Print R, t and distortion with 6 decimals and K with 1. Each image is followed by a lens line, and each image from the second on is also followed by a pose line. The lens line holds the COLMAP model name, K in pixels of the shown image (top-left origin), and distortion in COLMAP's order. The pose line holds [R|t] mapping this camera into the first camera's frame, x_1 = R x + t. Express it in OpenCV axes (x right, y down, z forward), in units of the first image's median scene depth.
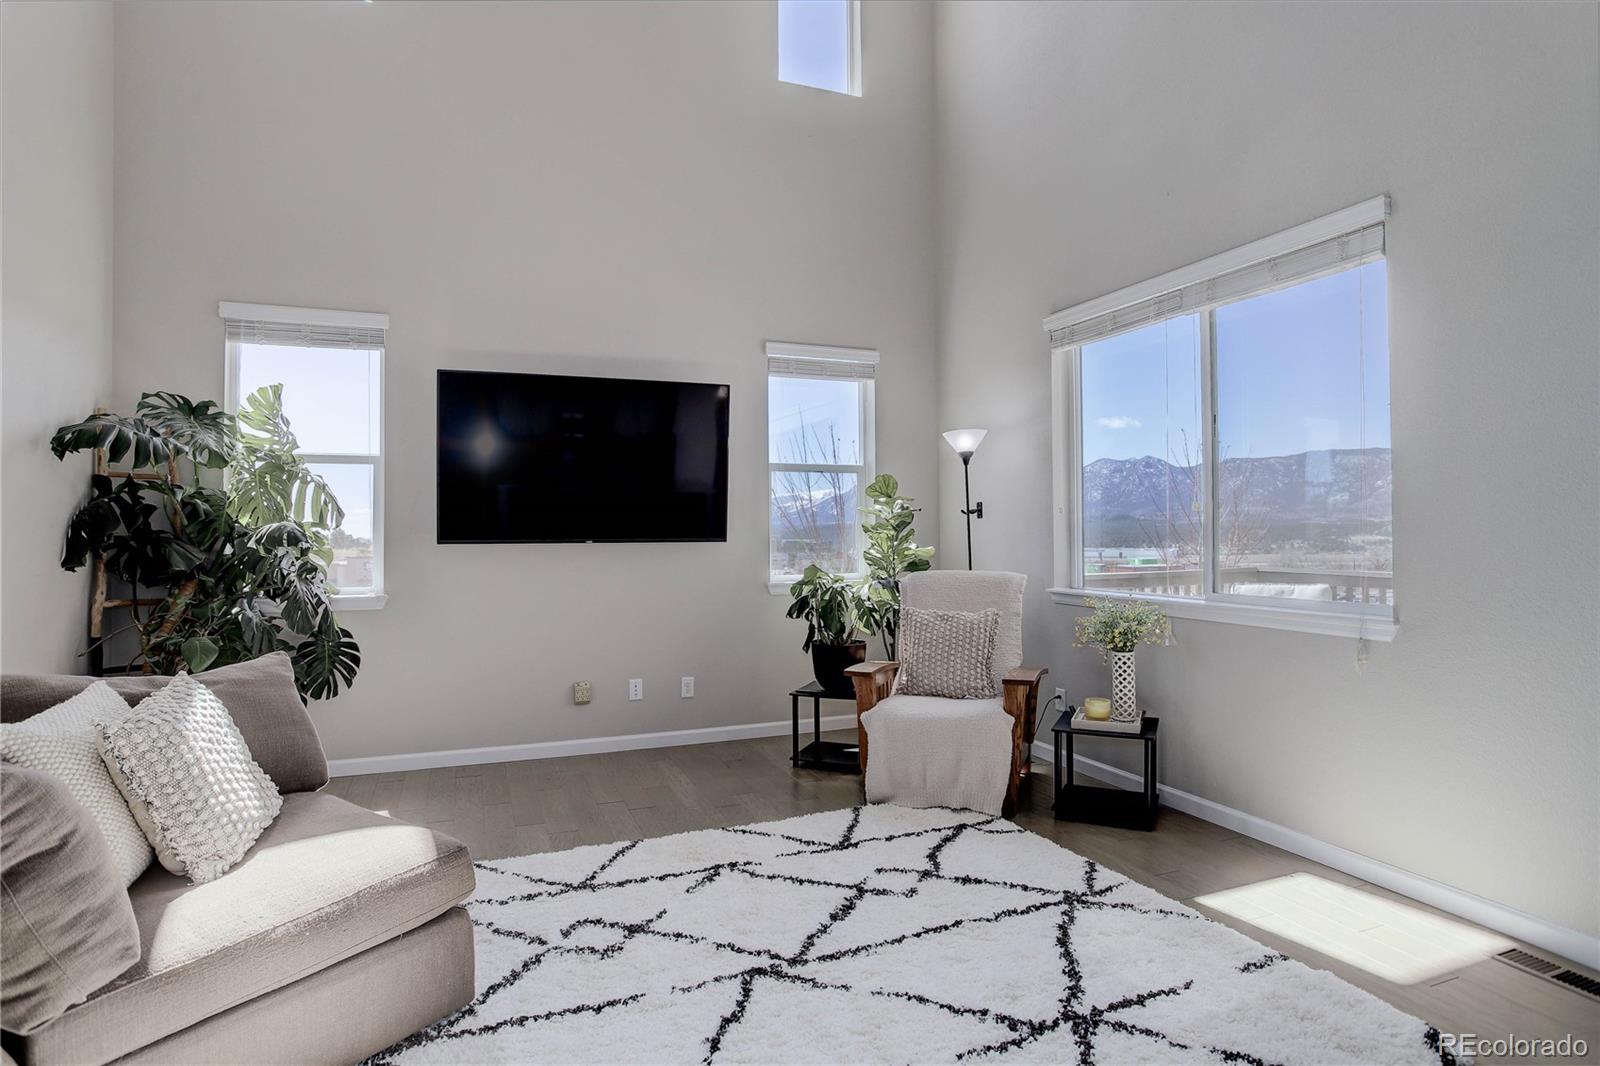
lens RADIAL K [[837.8, 0, 797.8], [0, 837.8, 521.3], [0, 0, 1]] dist [-0.055061, 0.014881]
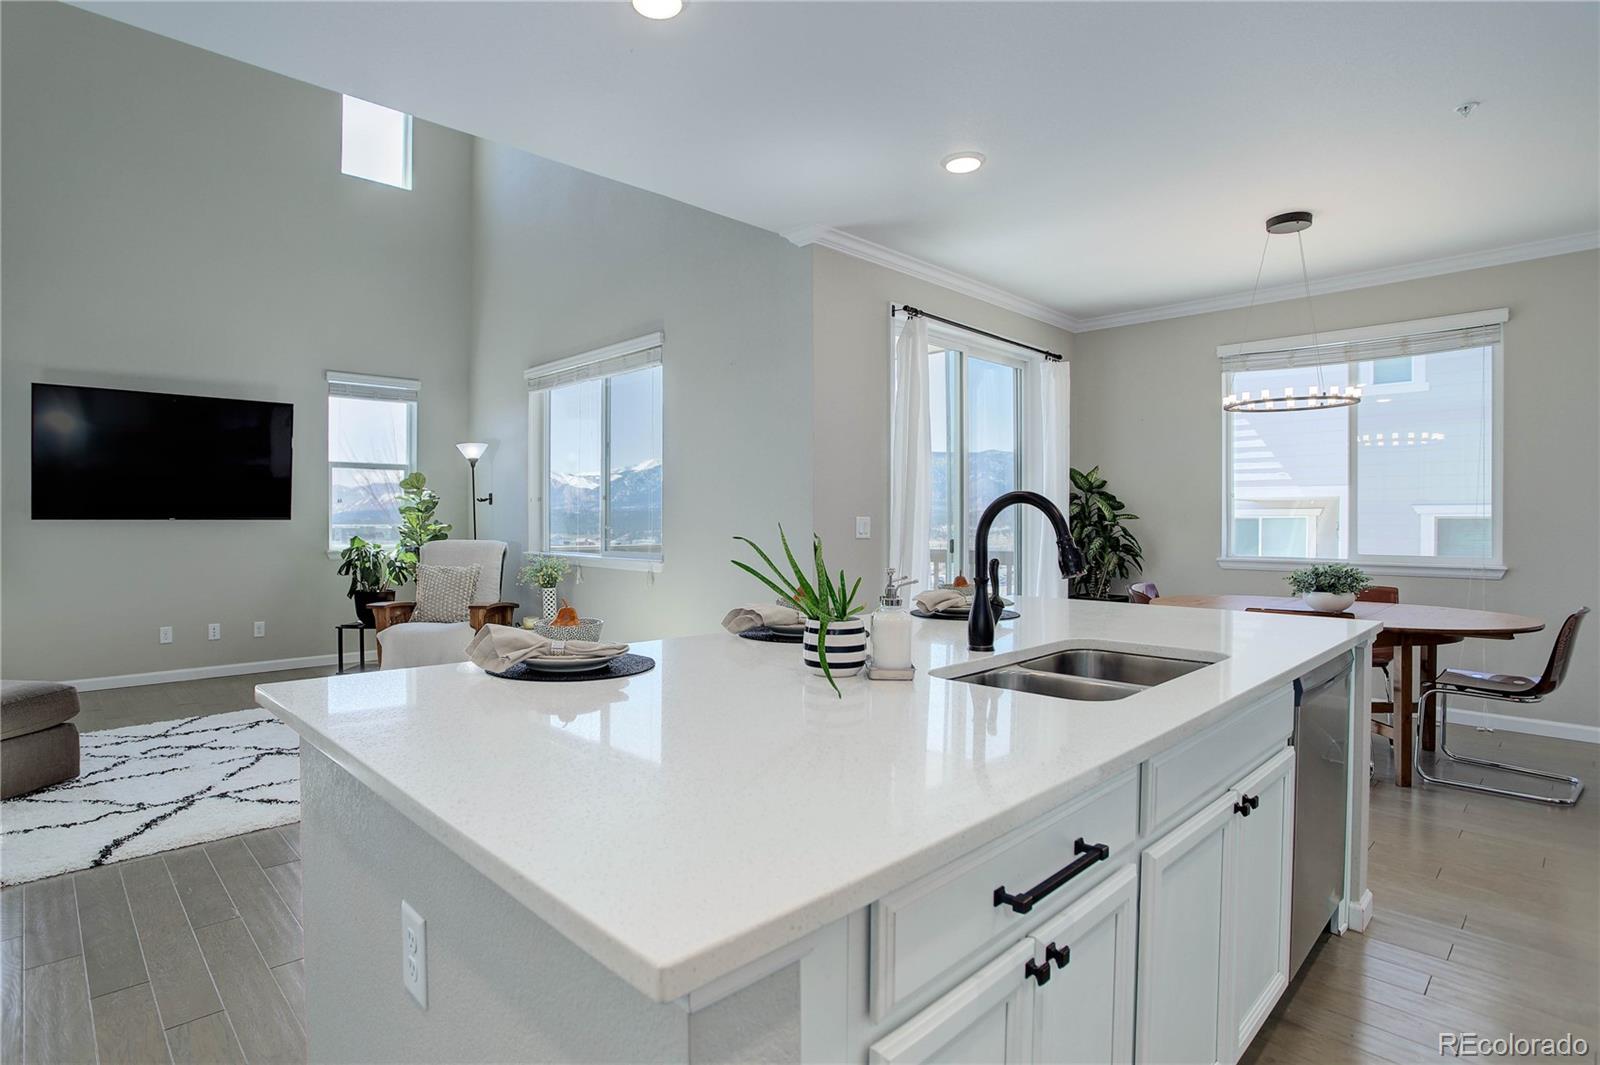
lens RADIAL K [[805.2, 0, 740.8], [0, 805.2, 520.7], [0, 0, 1]] dist [-0.042918, 0.001731]
pose [[0.937291, 0.004831, 0.348513, 0.179065], [-0.009543, 0.999885, 0.011805, 0.004679], [-0.348416, -0.014391, 0.937230, -0.543066]]
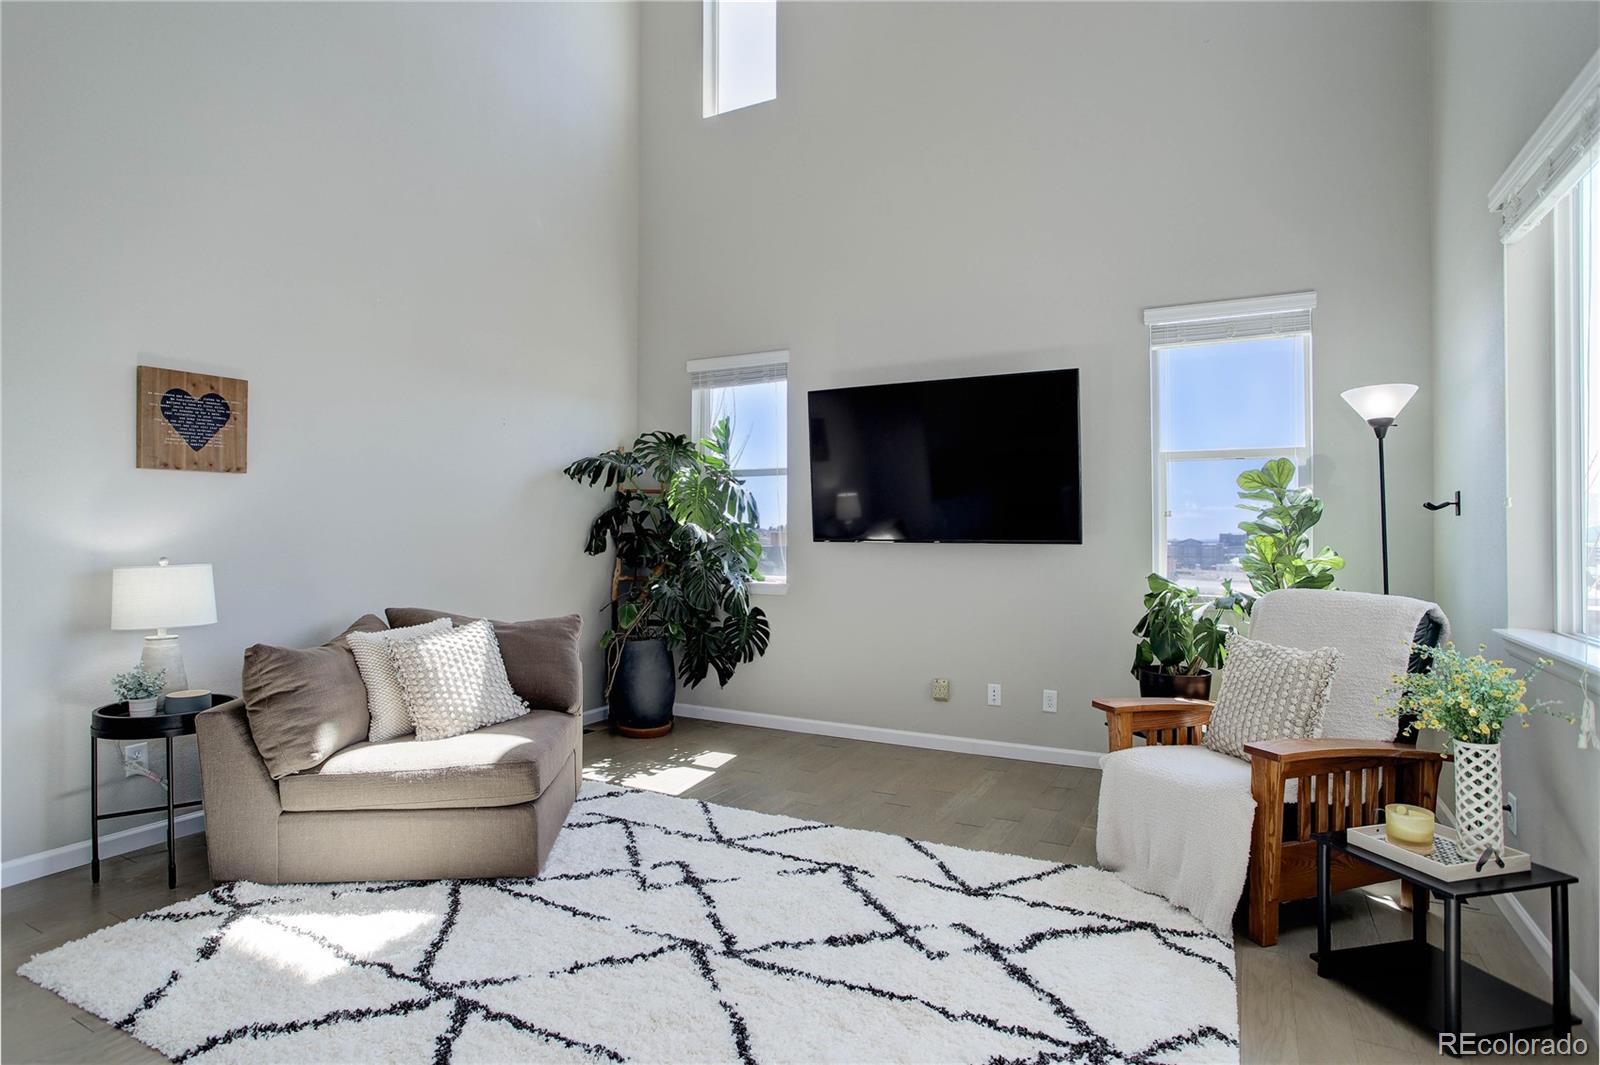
lens RADIAL K [[837.8, 0, 782.5], [0, 837.8, 528.3], [0, 0, 1]] dist [-0.055061, 0.014881]
pose [[0.637360, 0.004065, -0.770556, 0.473711], [0.001049, 0.999981, 0.006143, 0.001757], [0.770566, -0.004724, 0.637343, 0.231932]]
